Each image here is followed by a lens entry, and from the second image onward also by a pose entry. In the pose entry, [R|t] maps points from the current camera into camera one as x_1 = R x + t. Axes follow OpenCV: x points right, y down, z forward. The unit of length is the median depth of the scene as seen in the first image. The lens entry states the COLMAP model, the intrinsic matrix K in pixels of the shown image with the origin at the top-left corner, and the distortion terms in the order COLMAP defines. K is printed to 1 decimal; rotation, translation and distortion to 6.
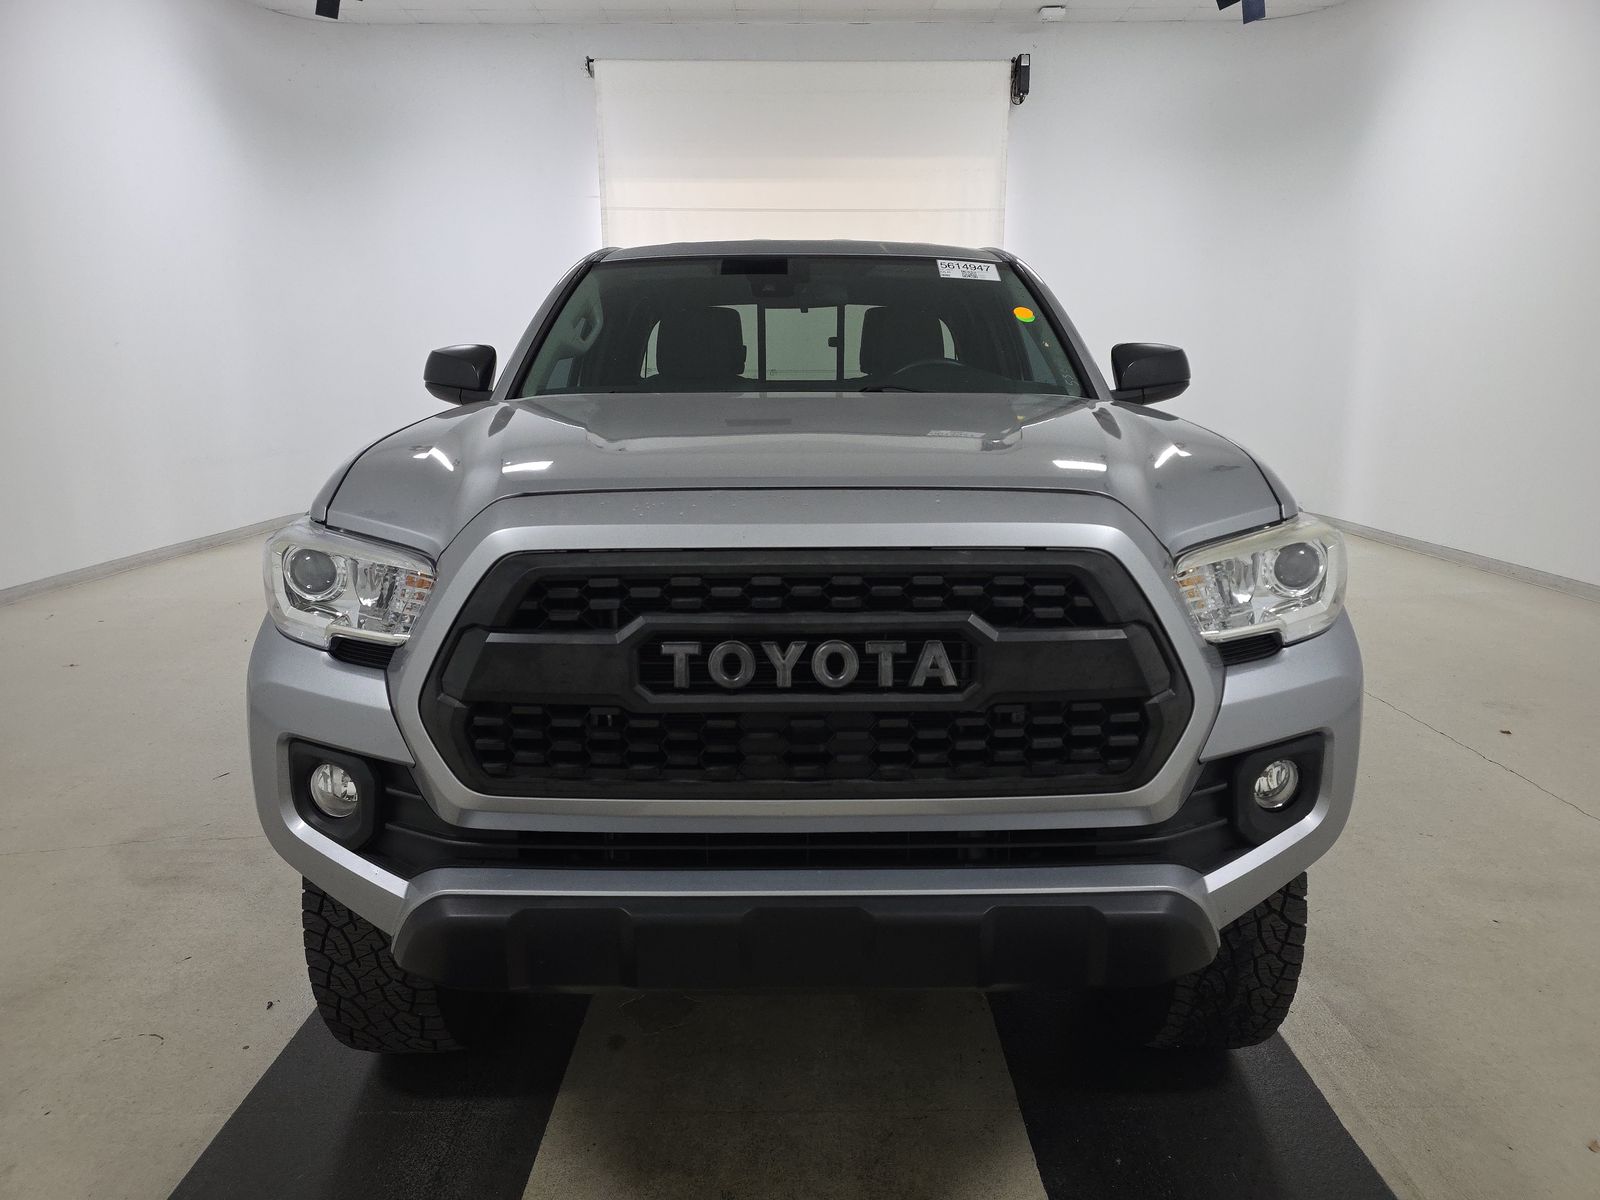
lens RADIAL K [[1078.6, 0, 799.4], [0, 1078.6, 602.6], [0, 0, 1]] dist [0.018218, 0.000797]
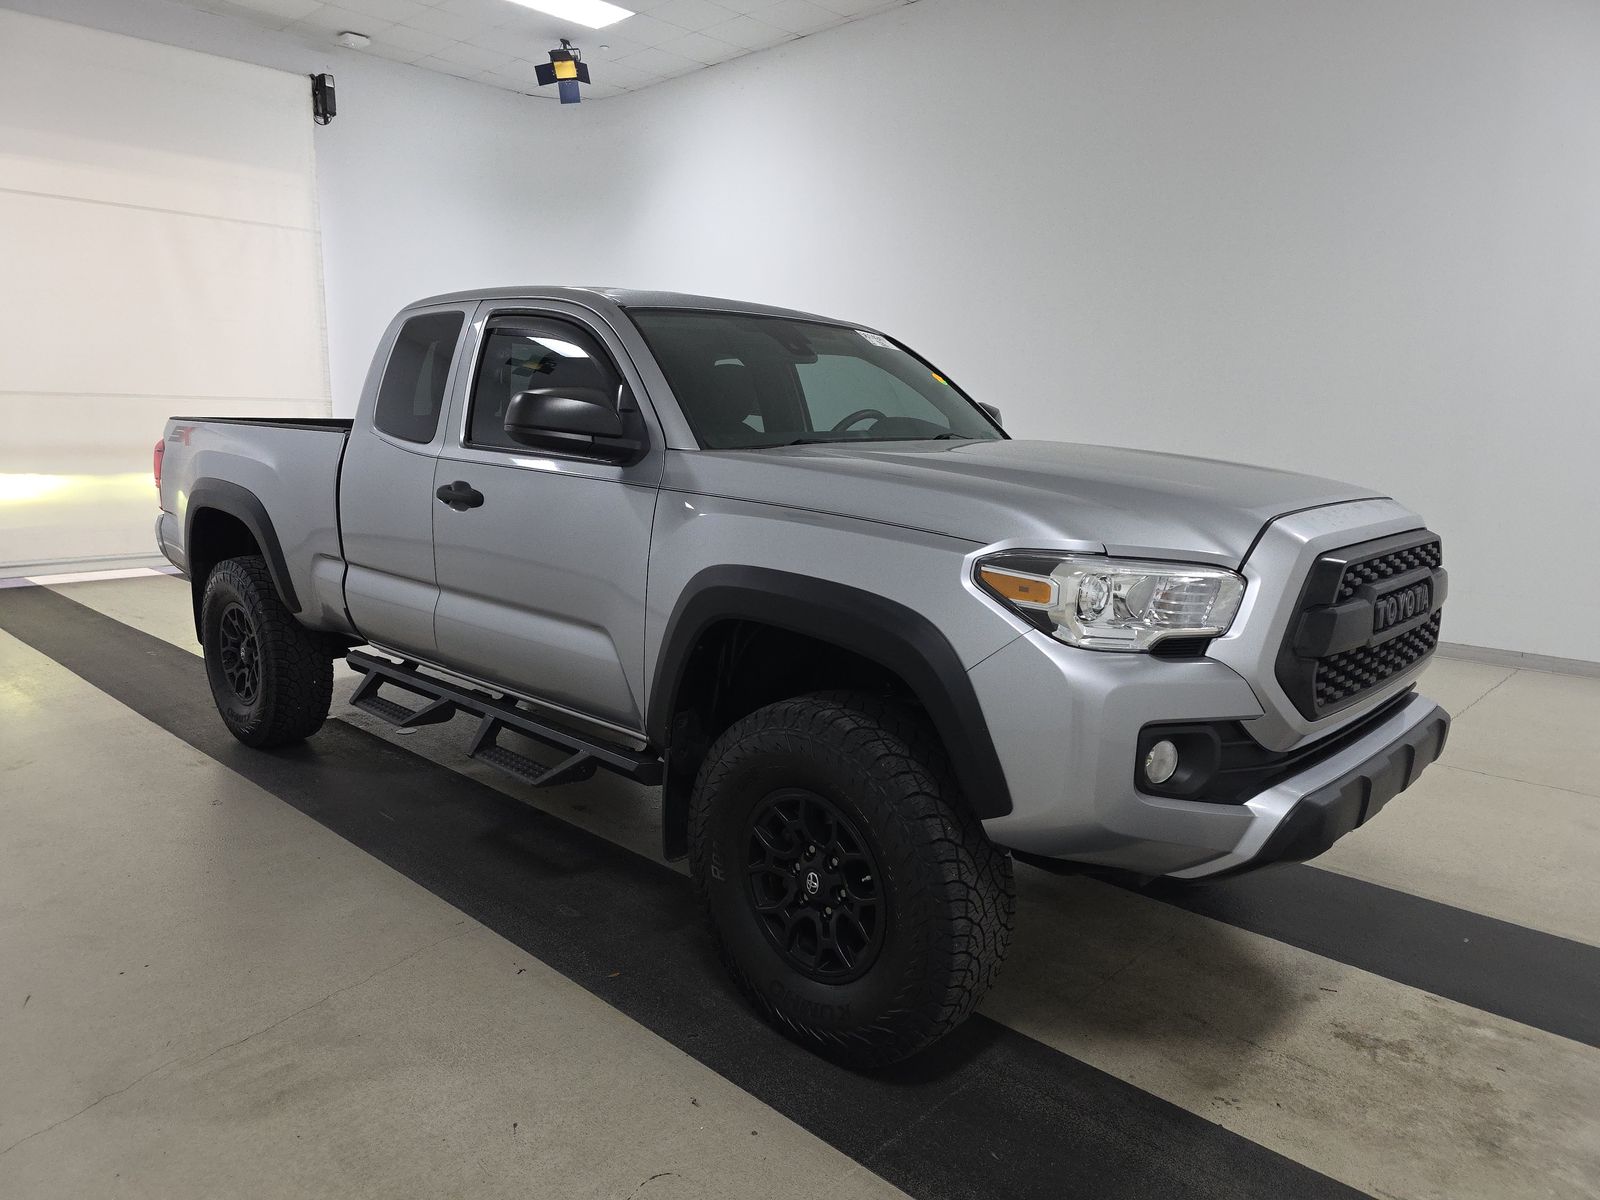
lens RADIAL K [[1078.6, 0, 798.5], [0, 1078.6, 600.4], [0, 0, 1]] dist [0.018218, 0.000797]
pose [[0.699037, -0.106662, 0.707086, -0.236379], [0.125694, 0.991745, 0.025338, -0.014622], [-0.703952, 0.071164, 0.706673, 0.057565]]
